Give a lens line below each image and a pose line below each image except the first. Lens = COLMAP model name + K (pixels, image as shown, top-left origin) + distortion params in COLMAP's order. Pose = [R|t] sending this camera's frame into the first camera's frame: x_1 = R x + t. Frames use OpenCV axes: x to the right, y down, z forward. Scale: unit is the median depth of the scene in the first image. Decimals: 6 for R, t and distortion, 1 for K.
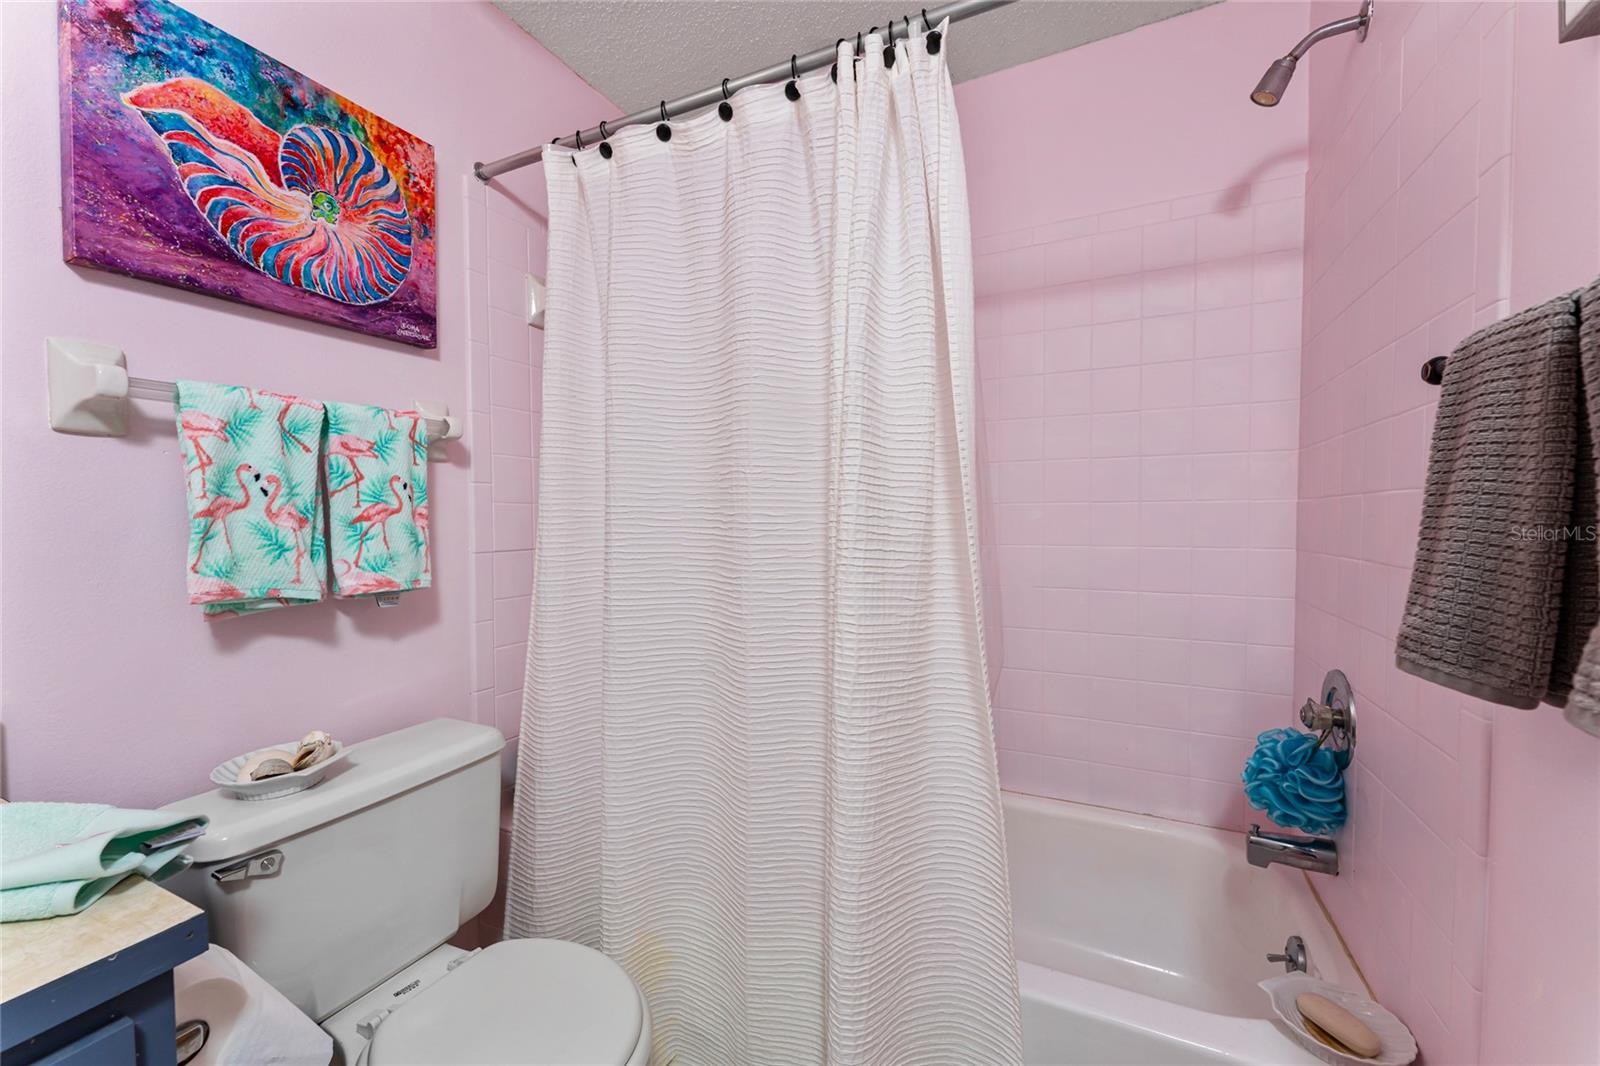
lens RADIAL K [[643.0, 0, 801.7], [0, 643.0, 529.9], [0, 0, 1]] dist [0.000226, 0.000386]
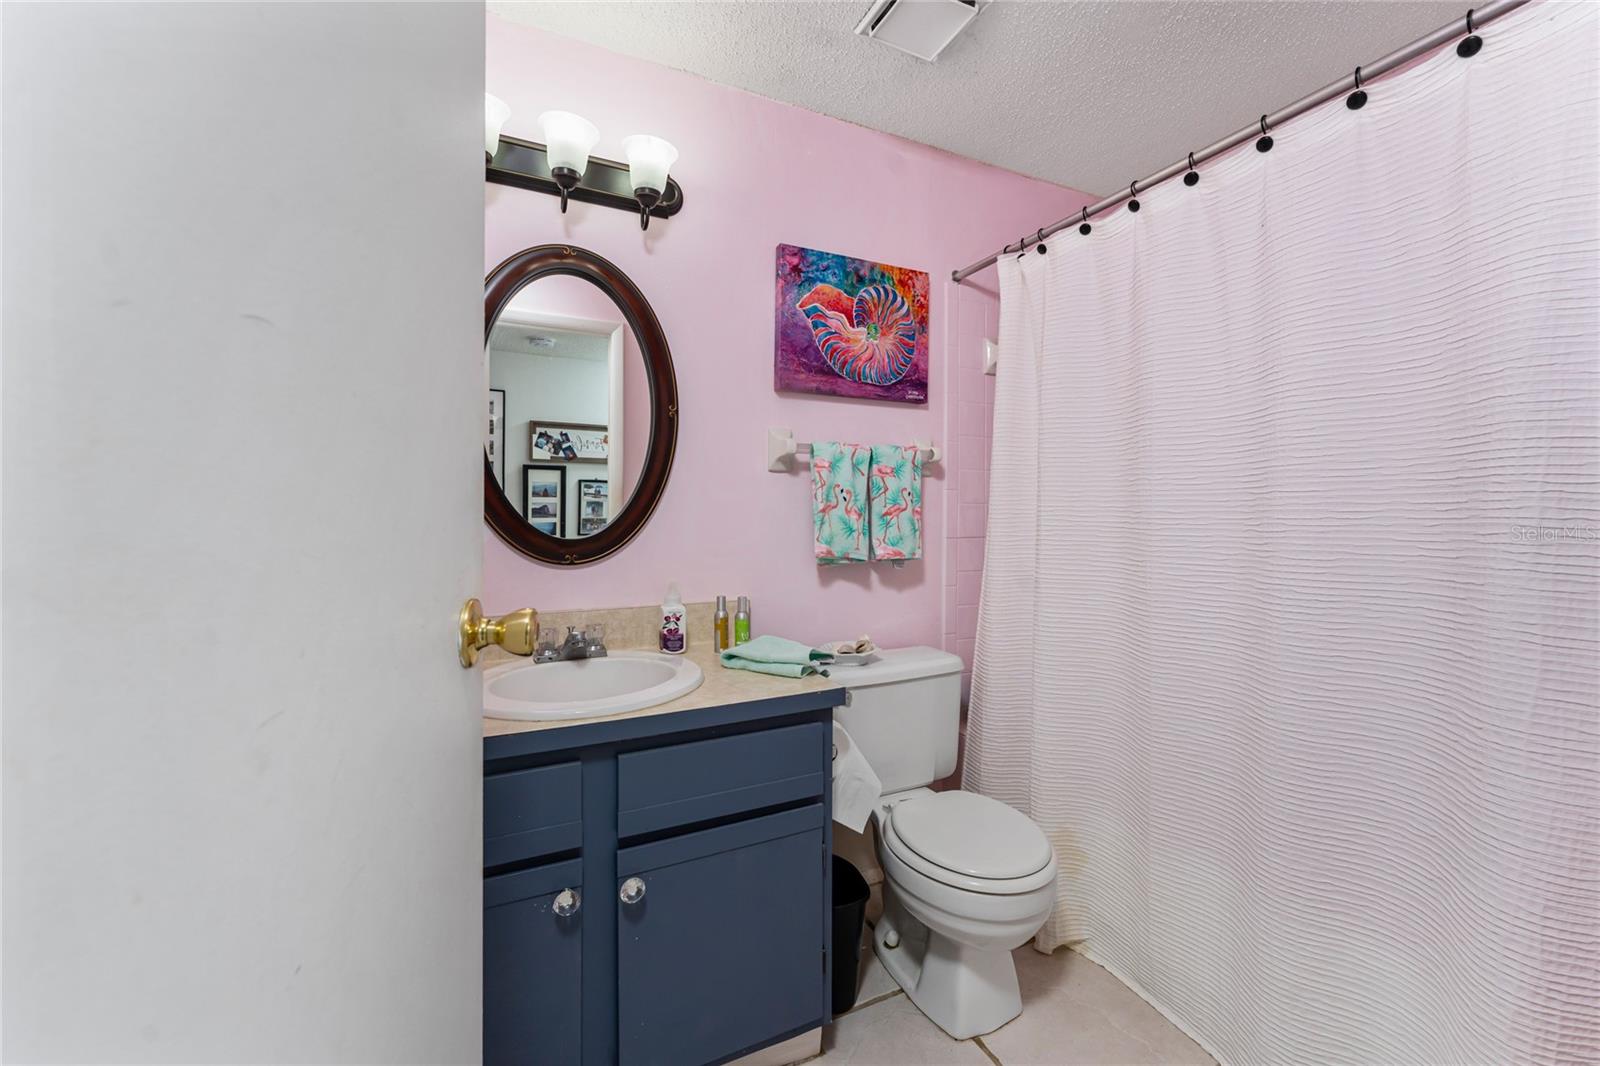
lens RADIAL K [[643.0, 0, 801.2], [0, 643.0, 524.7], [0, 0, 1]] dist [0.000226, 0.000386]
pose [[0.784454, 0.019603, -0.619877, 0.175243], [-0.019479, 0.999786, 0.006967, 0.003165], [0.619881, 0.006609, 0.784668, -0.445405]]
